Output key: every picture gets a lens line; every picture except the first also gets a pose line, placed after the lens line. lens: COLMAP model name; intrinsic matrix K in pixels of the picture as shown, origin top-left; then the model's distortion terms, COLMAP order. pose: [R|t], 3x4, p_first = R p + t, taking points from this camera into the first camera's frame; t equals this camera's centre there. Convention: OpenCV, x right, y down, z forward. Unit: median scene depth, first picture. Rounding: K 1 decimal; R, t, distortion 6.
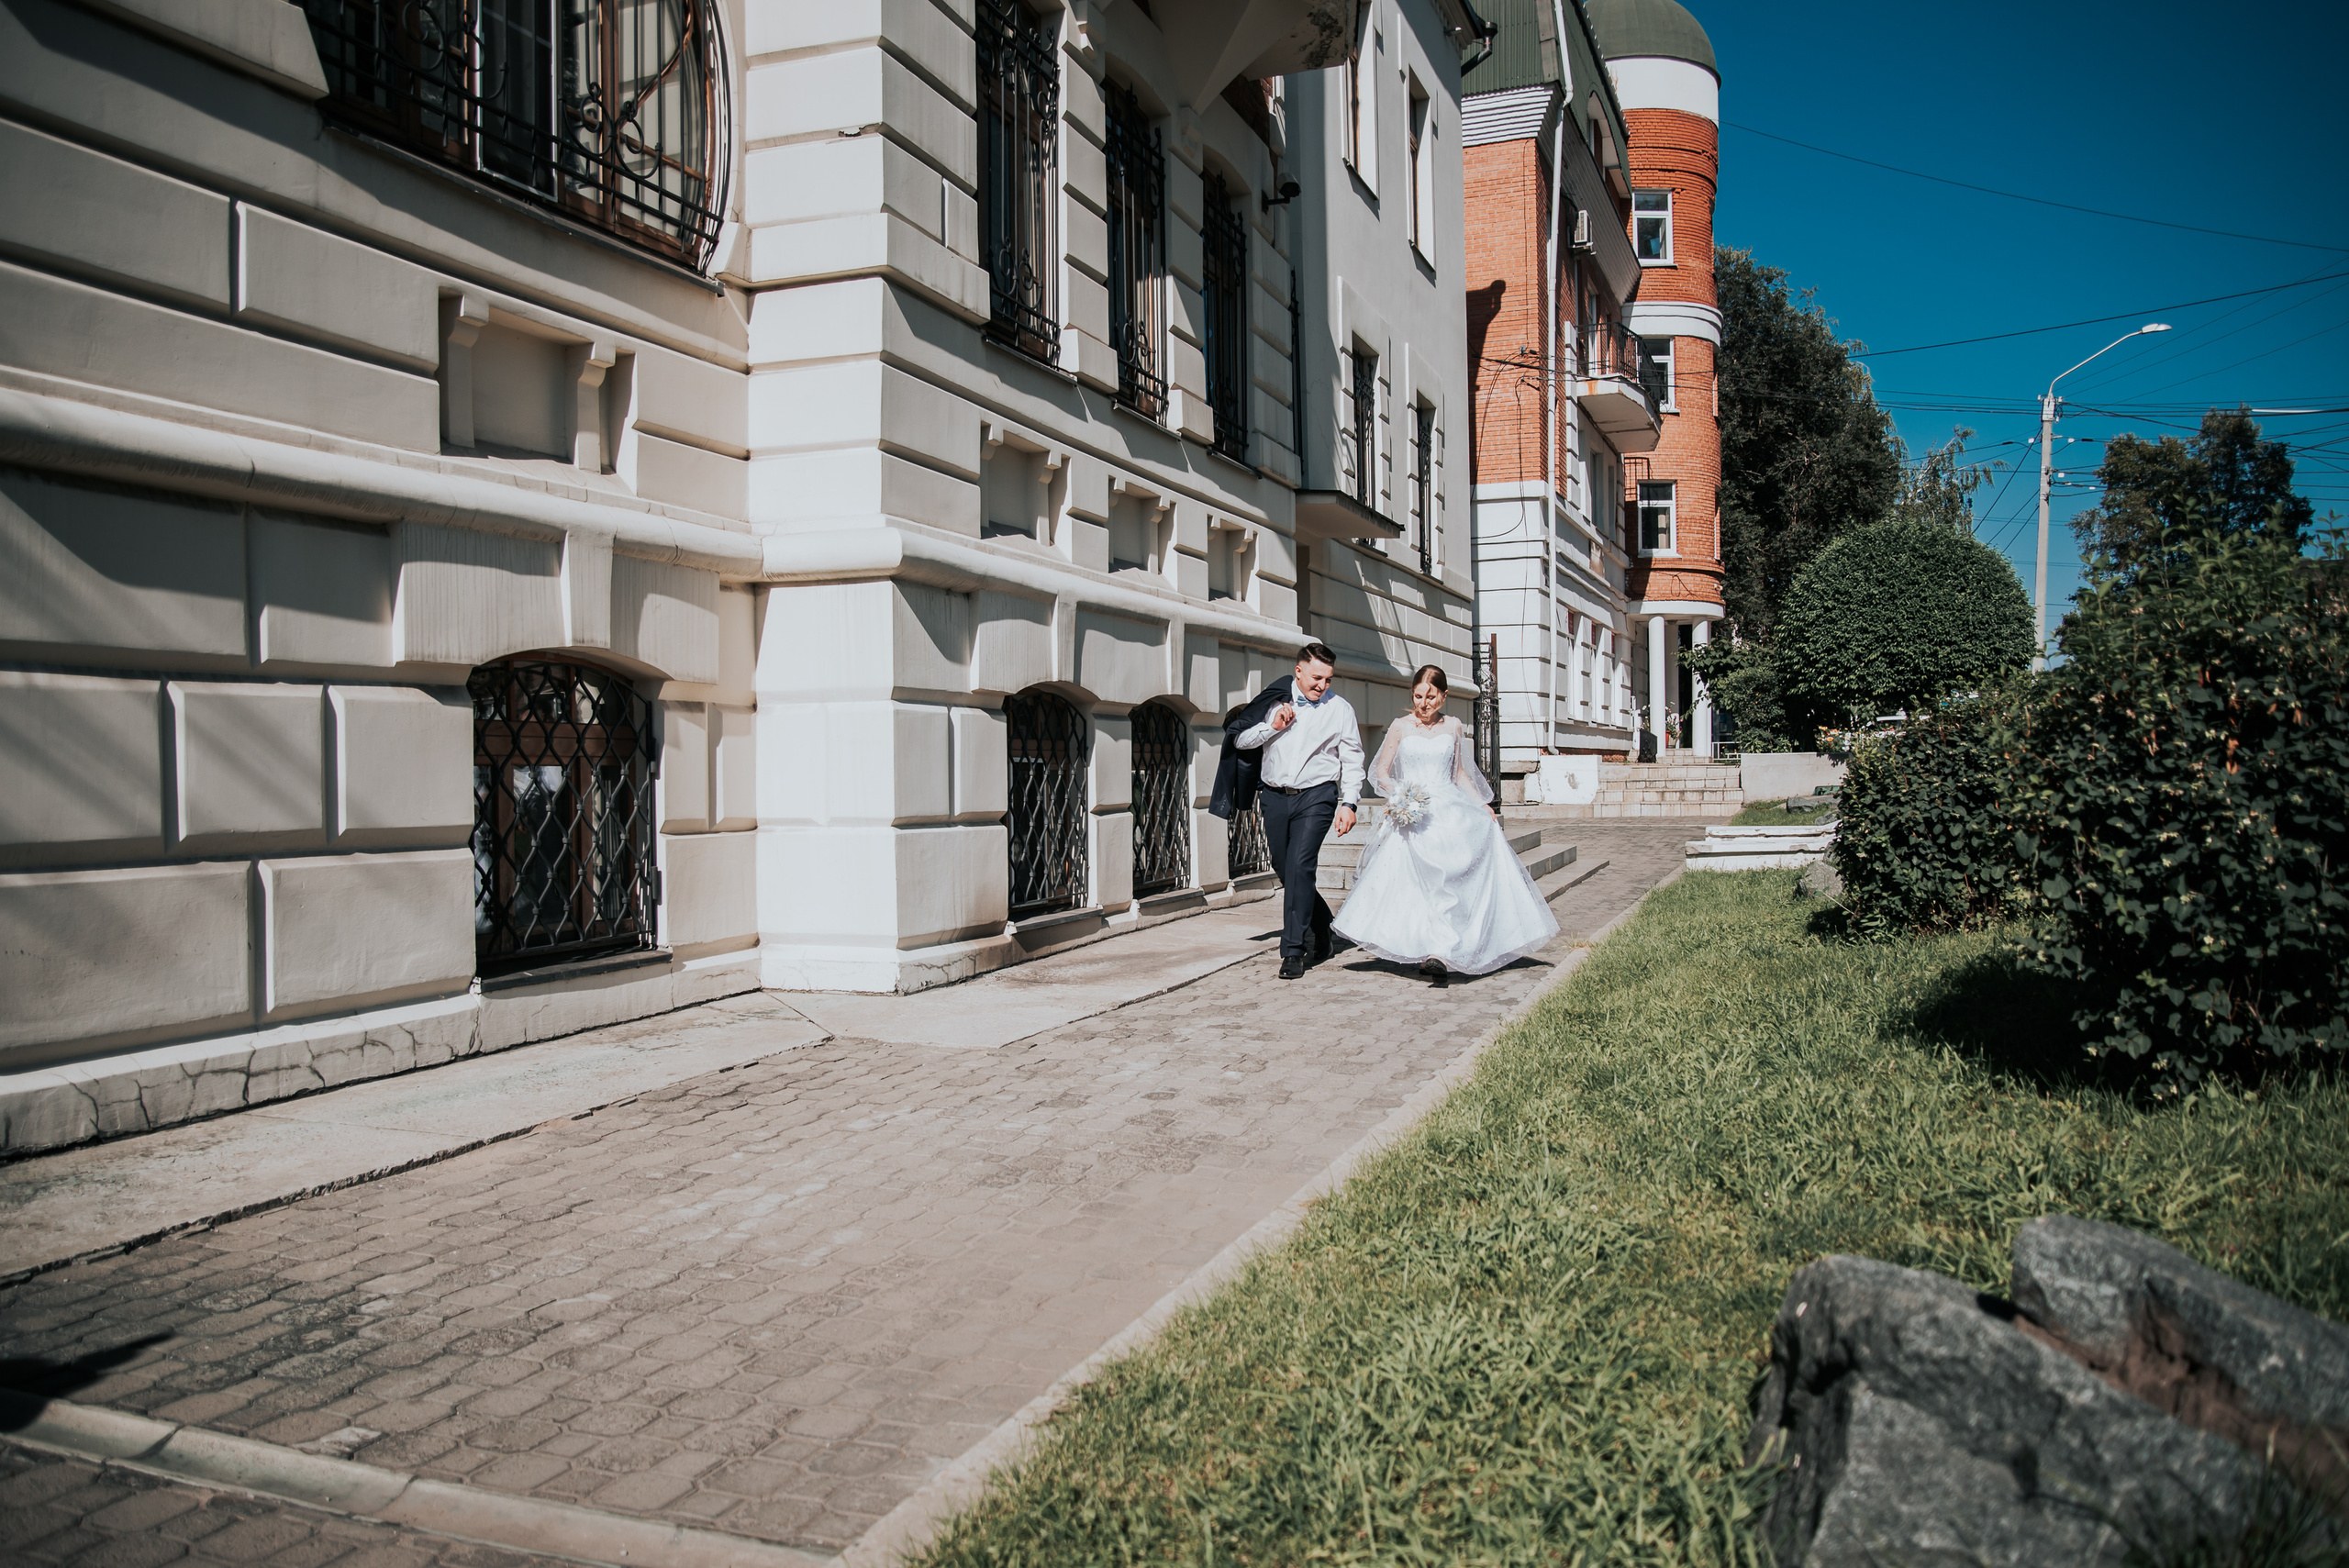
lens RADIAL K [[1728.5, 0, 1179.5], [0, 1728.5, 801.5], [0, 0, 1]] dist [-0.075174, 0.044868]
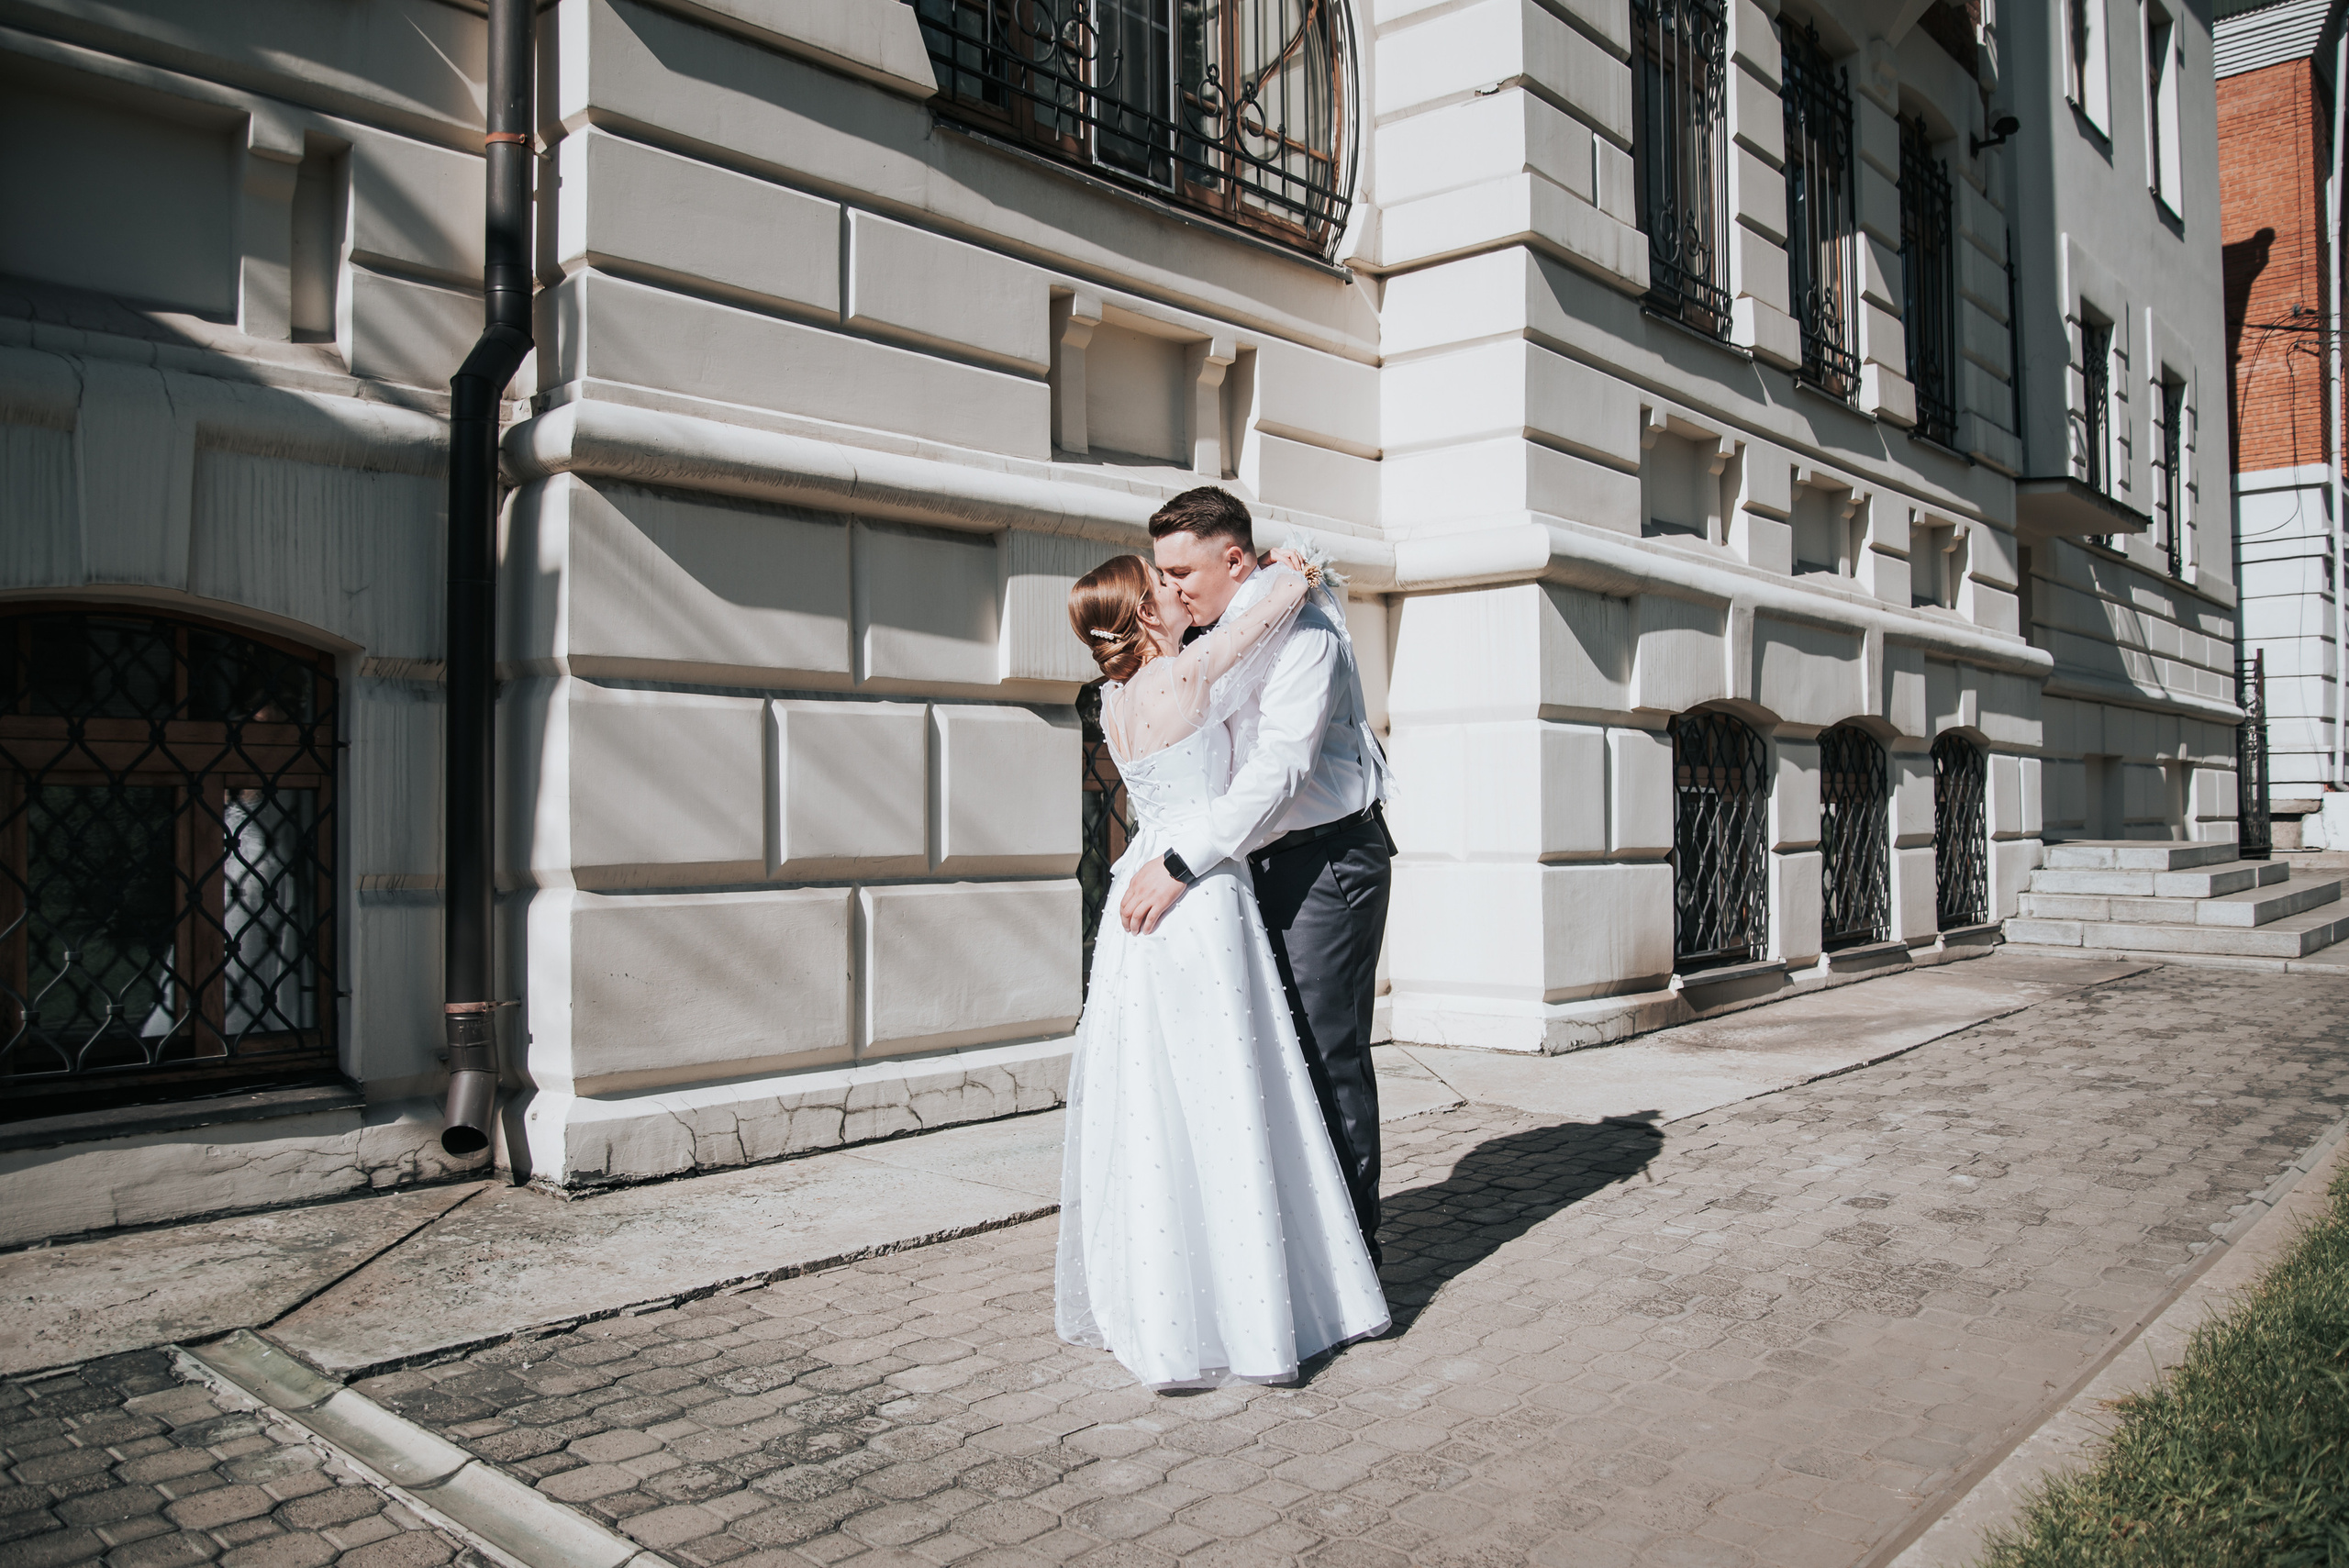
lens RADIAL K [[1763.1, 0, 1180.2], [0, 1763.1, 802.6], [0, 0, 1]] dist [-0.075823, 0.045124]
pose [[0.931034, -0.000892, -0.364931, -0.010163], [-0.007893, 0.999714, -0.022582, 0.005823], [0.364847, 0.023905, 0.930761, 0.102990]]
